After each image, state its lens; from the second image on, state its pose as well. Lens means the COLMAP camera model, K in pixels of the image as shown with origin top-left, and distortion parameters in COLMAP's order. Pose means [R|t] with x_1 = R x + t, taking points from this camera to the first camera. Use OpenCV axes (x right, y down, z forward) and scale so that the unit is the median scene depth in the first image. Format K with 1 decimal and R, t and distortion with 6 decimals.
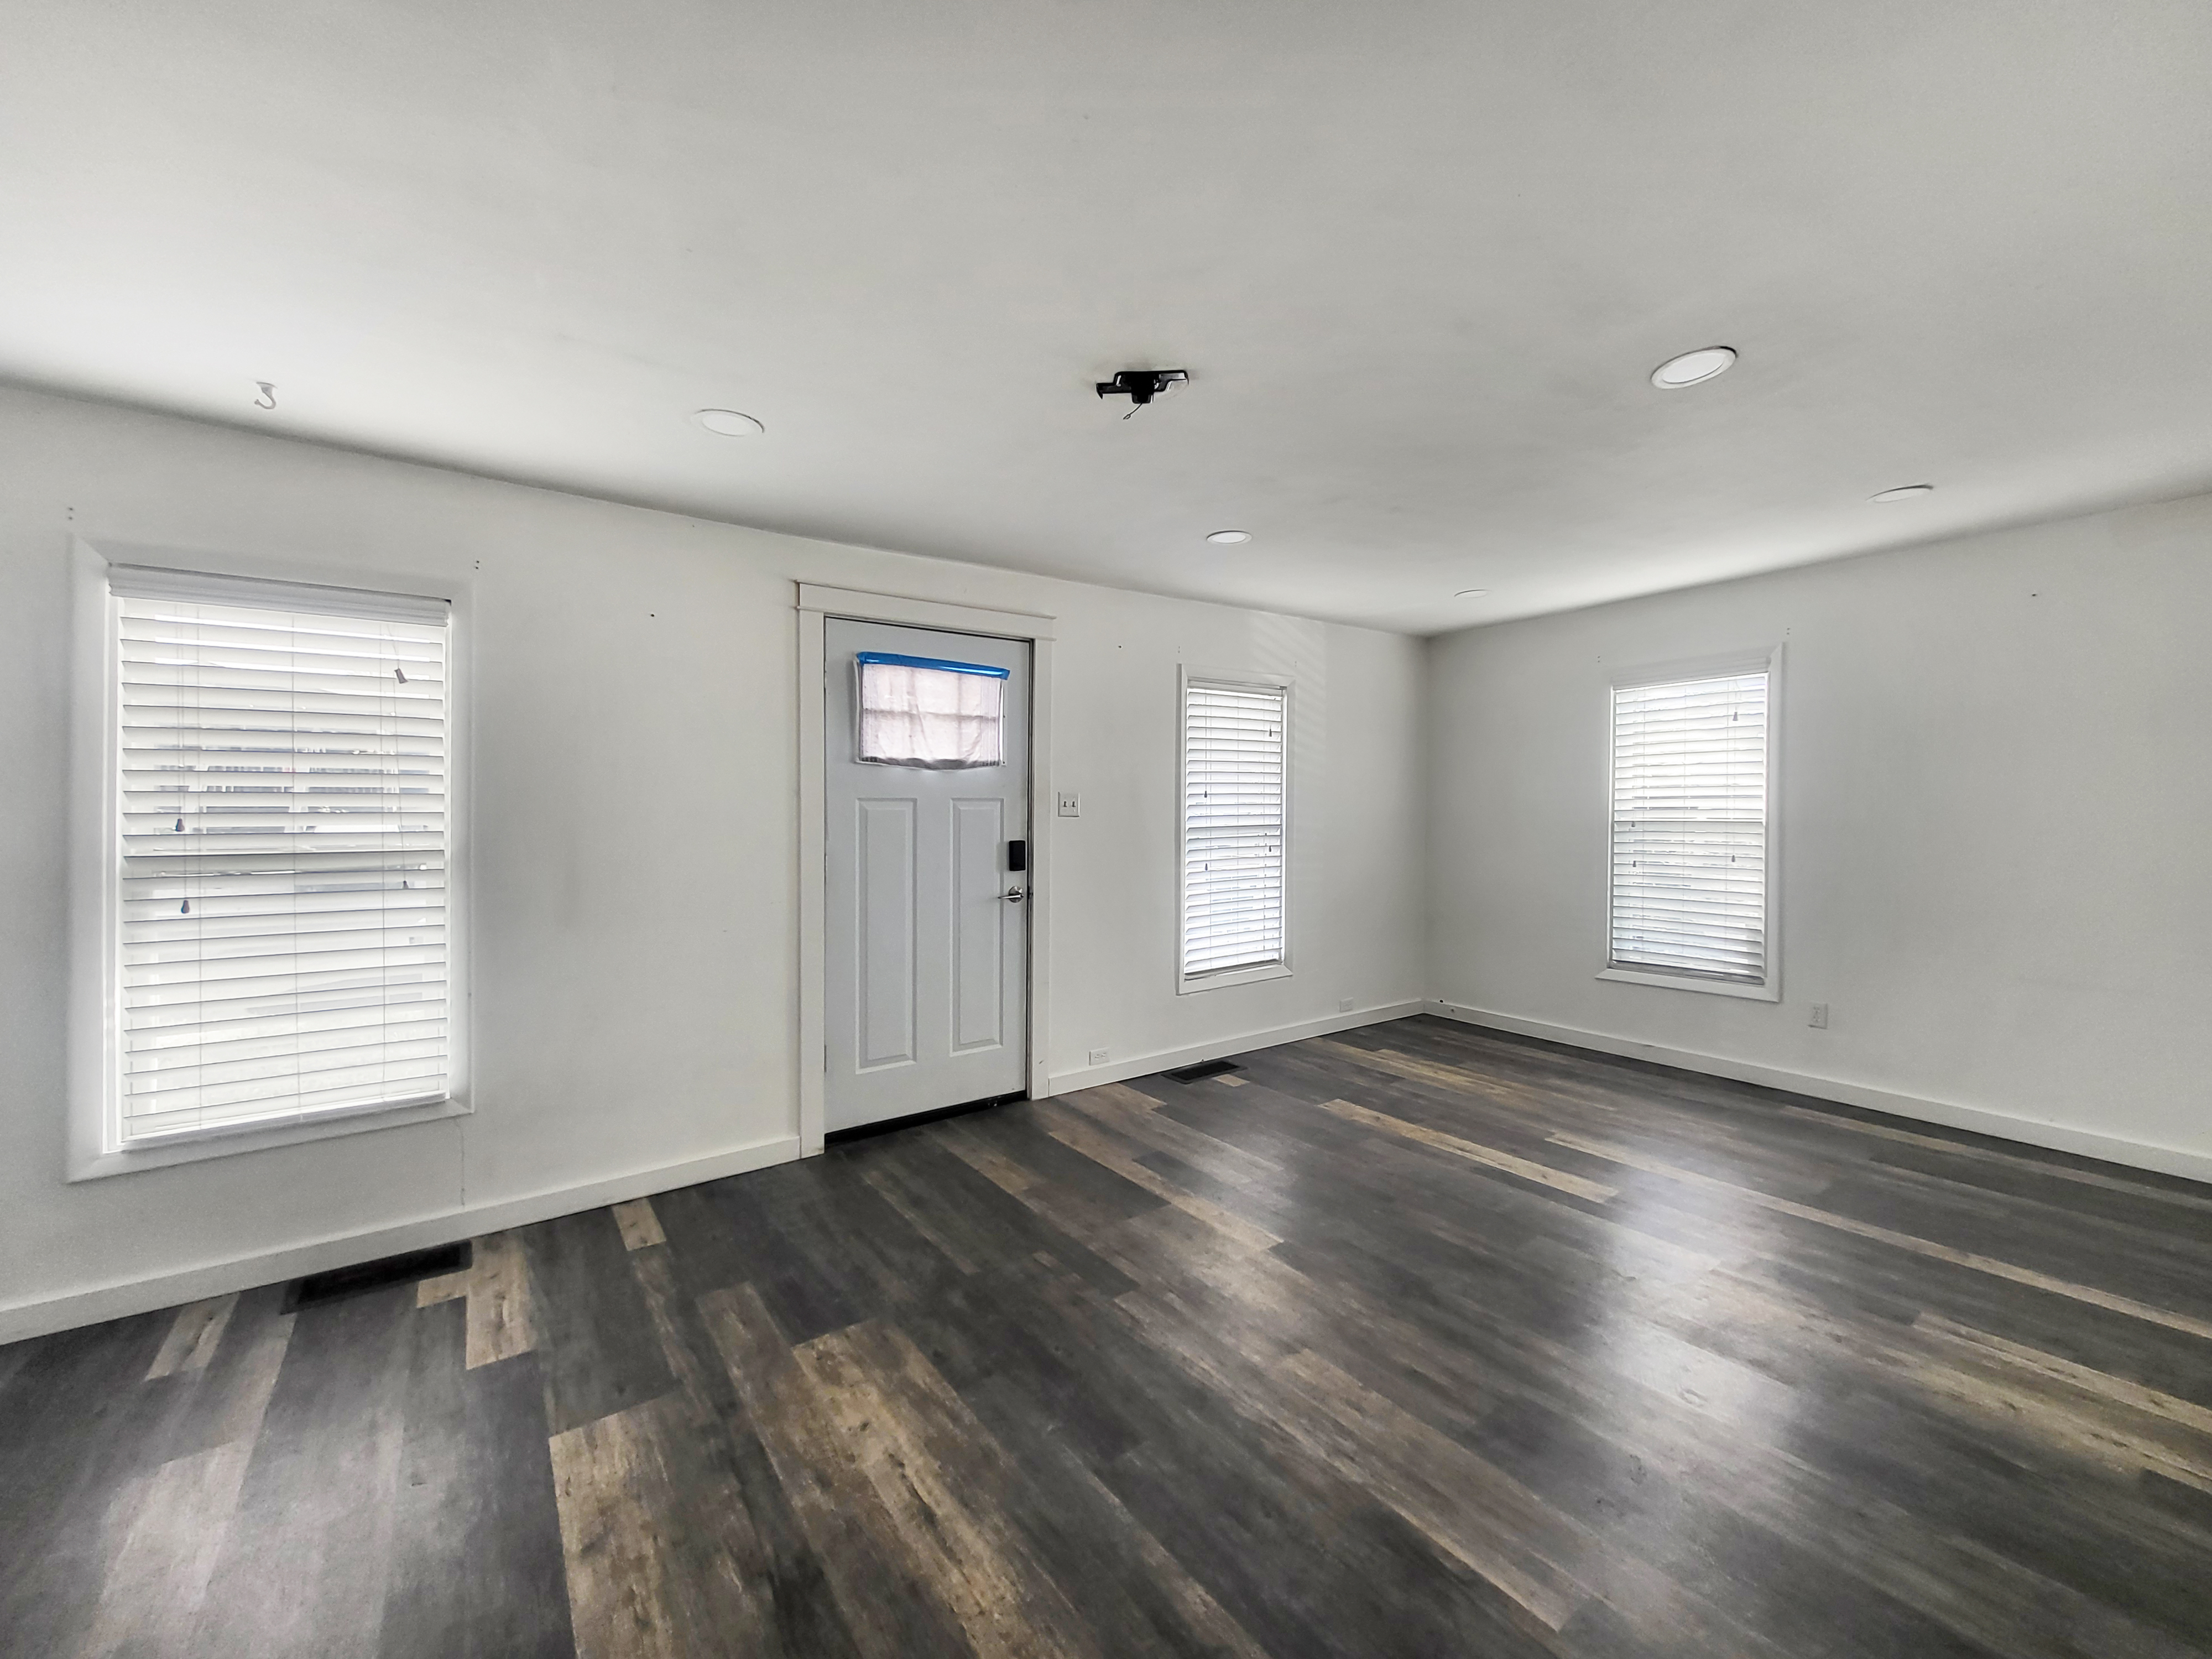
lens RADIAL K [[882.7, 0, 1106.8], [0, 882.7, 817.0], [0, 0, 1]] dist [0.000178, -0.000252]
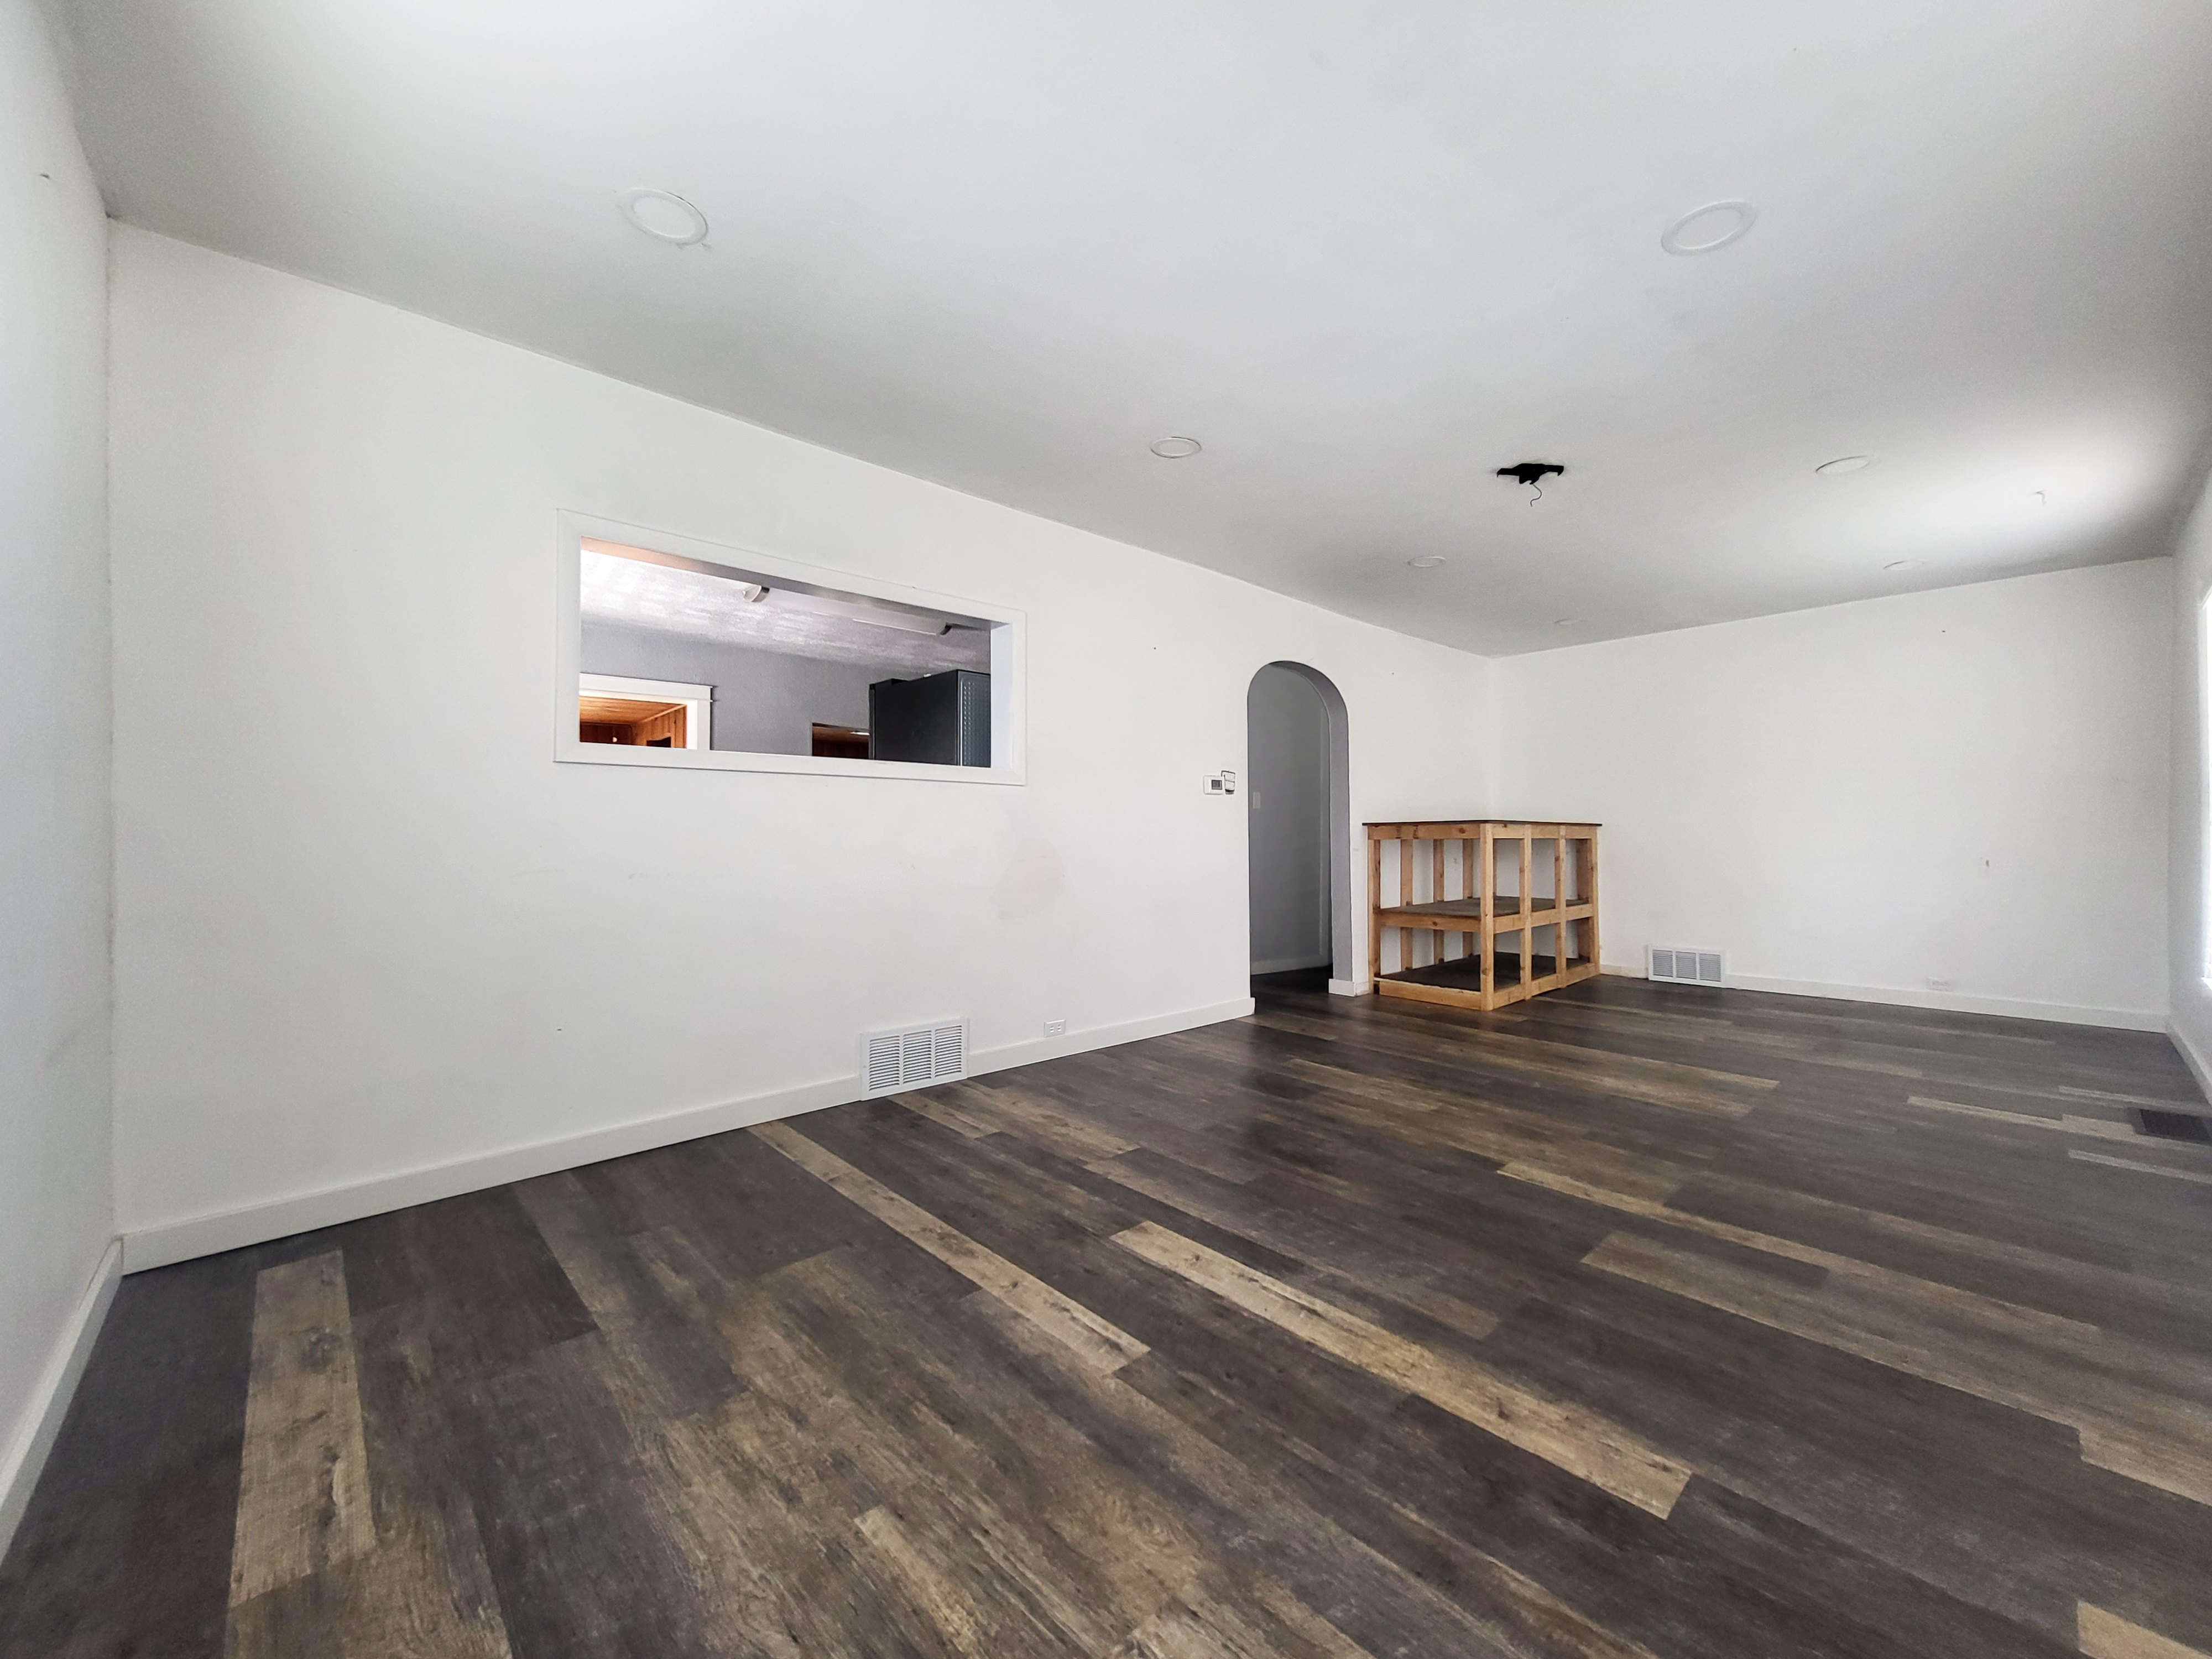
lens RADIAL K [[882.7, 0, 1104.7], [0, 882.7, 827.5], [0, 0, 1]] dist [0.000178, -0.000252]
pose [[-0.992834, 0.002440, -0.119477, 0.616121], [0.001755, 0.999981, 0.005832, 0.075071], [0.119489, 0.005580, -0.992820, 1.580391]]
